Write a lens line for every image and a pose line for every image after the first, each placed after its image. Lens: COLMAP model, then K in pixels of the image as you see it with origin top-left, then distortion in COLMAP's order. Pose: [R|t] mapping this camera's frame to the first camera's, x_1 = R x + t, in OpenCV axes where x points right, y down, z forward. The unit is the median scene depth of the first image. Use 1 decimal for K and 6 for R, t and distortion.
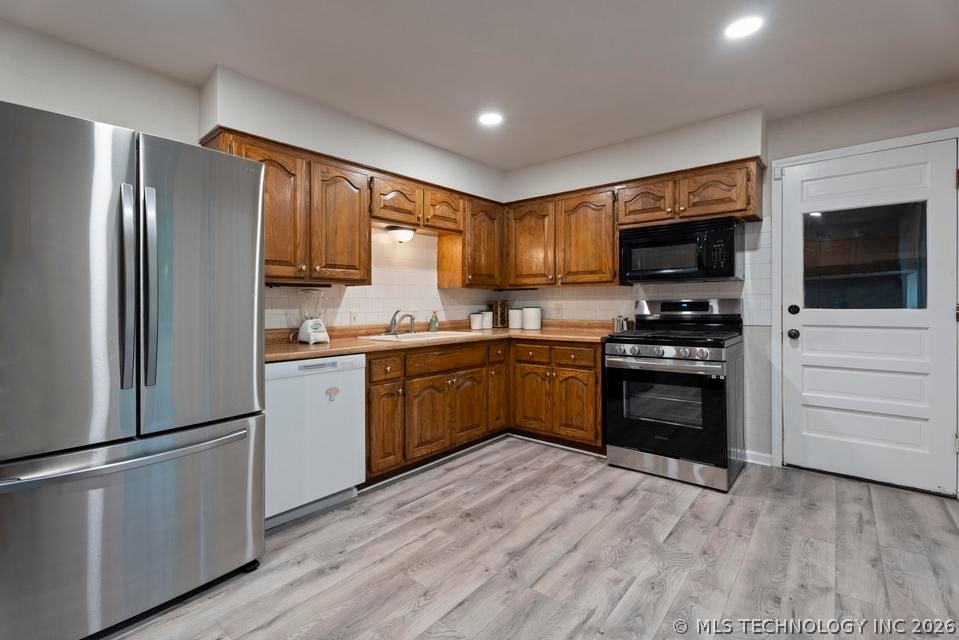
lens RADIAL K [[428.4, 0, 479.5], [0, 428.4, 320.0], [0, 0, 1]] dist [0.001436, 0.000125]
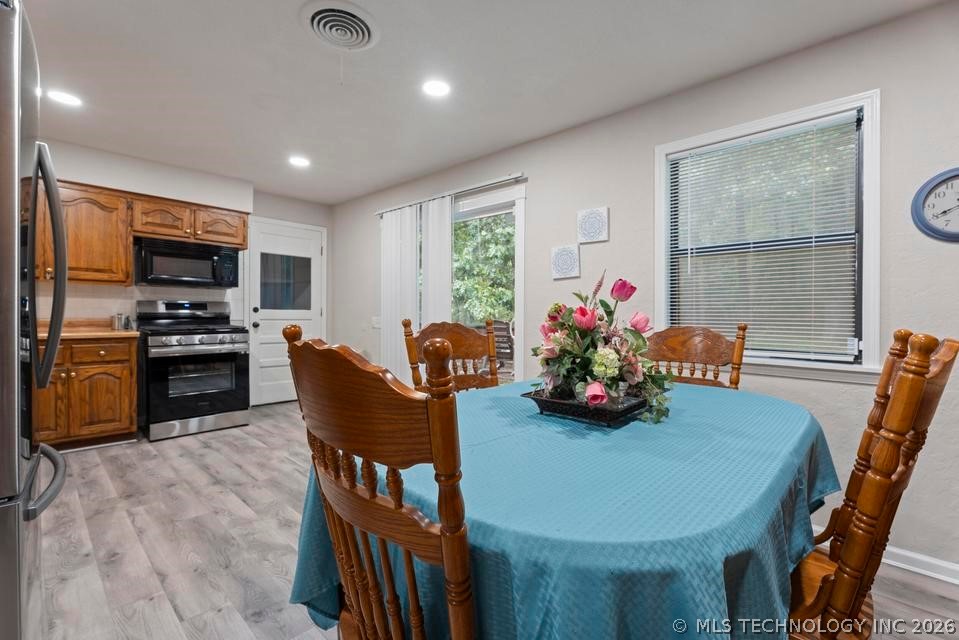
lens RADIAL K [[434.3, 0, 481.6], [0, 434.3, 305.7], [0, 0, 1]] dist [0.001569, 0.000250]
pose [[0.059377, 0.025256, 0.997916, -0.797082], [0.021537, 0.999415, -0.026575, 0.021225], [-0.998003, 0.023070, 0.058798, 0.036128]]
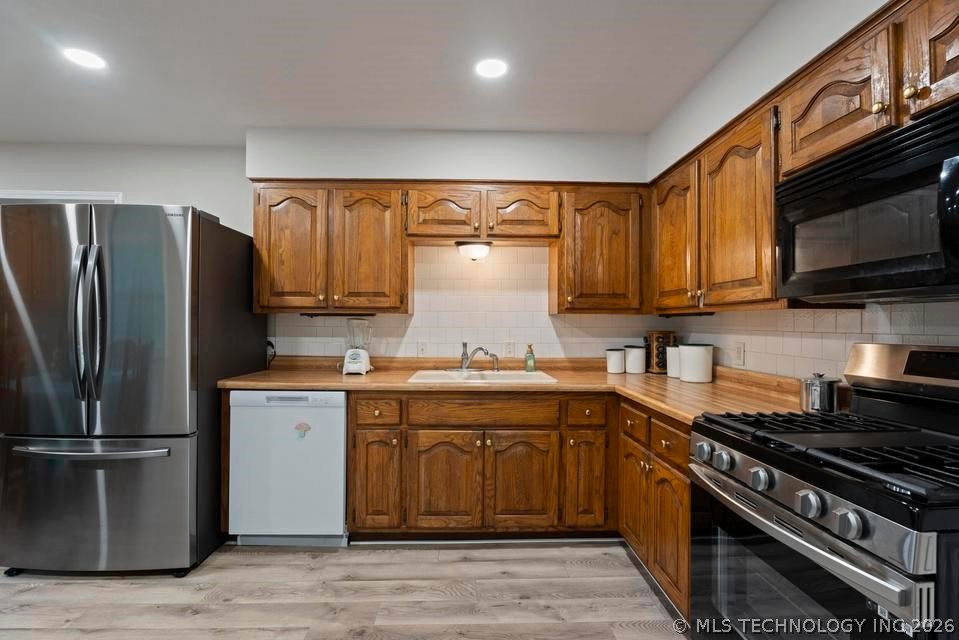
lens RADIAL K [[431.0, 0, 478.6], [0, 431.0, 332.3], [0, 0, 1]] dist [-0.014014, -0.000195]
pose [[0.678336, 0.026396, -0.734278, 0.466000], [-0.039851, 0.999205, -0.000895, -0.044791], [0.733671, 0.029869, 0.678848, 0.478950]]
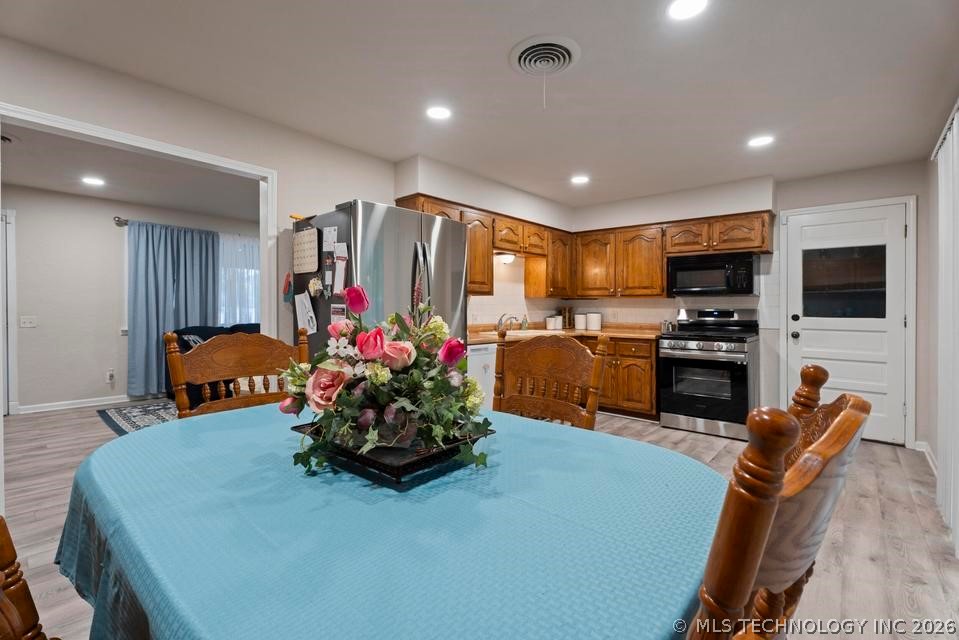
lens RADIAL K [[434.3, 0, 479.9], [0, 434.3, 315.1], [0, 0, 1]] dist [0.000877, 0.000468]
pose [[0.999796, 0.015528, -0.012928, -0.268168], [-0.015796, 0.999658, -0.020845, 0.012856], [0.012599, 0.021045, 0.999699, -0.414235]]
